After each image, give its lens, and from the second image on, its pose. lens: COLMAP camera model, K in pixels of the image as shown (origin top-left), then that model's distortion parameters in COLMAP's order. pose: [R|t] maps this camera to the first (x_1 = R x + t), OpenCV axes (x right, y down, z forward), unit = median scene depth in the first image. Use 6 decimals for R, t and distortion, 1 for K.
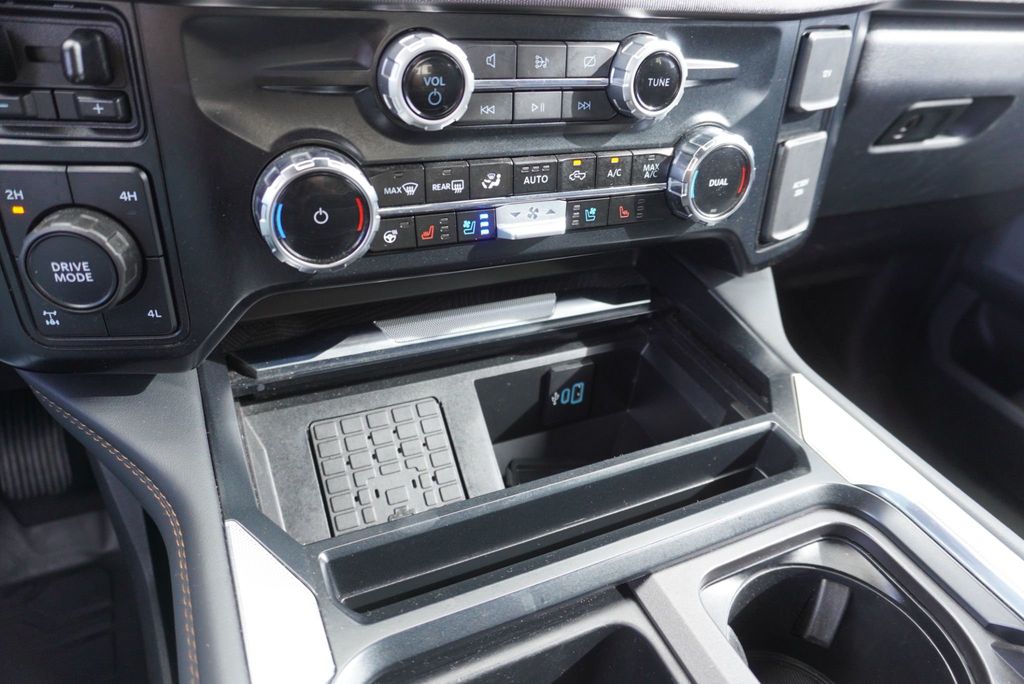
lens RADIAL K [[688.3, 0, 512.0], [0, 688.3, 342.0], [0, 0, 1]] dist [-0.026848, 0.023934]
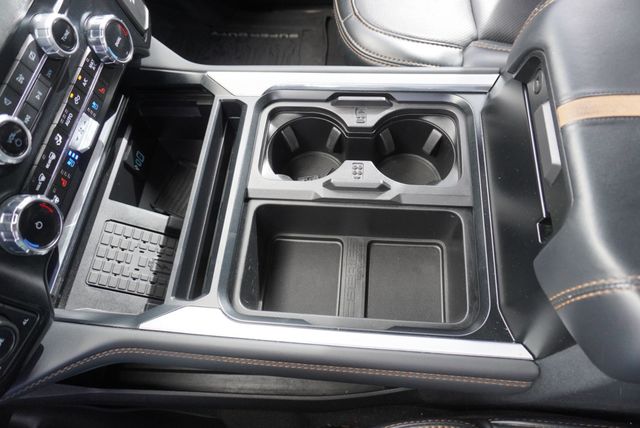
lens RADIAL K [[430.2, 0, 320.0], [0, 430.2, 214.0], [0, 0, 1]] dist [-0.026848, 0.023934]
pose [[0.494421, -0.833532, 0.246521, -0.131268], [0.605437, 0.533737, 0.590399, -0.372542], [-0.623693, -0.142653, 0.768542, -0.383824]]
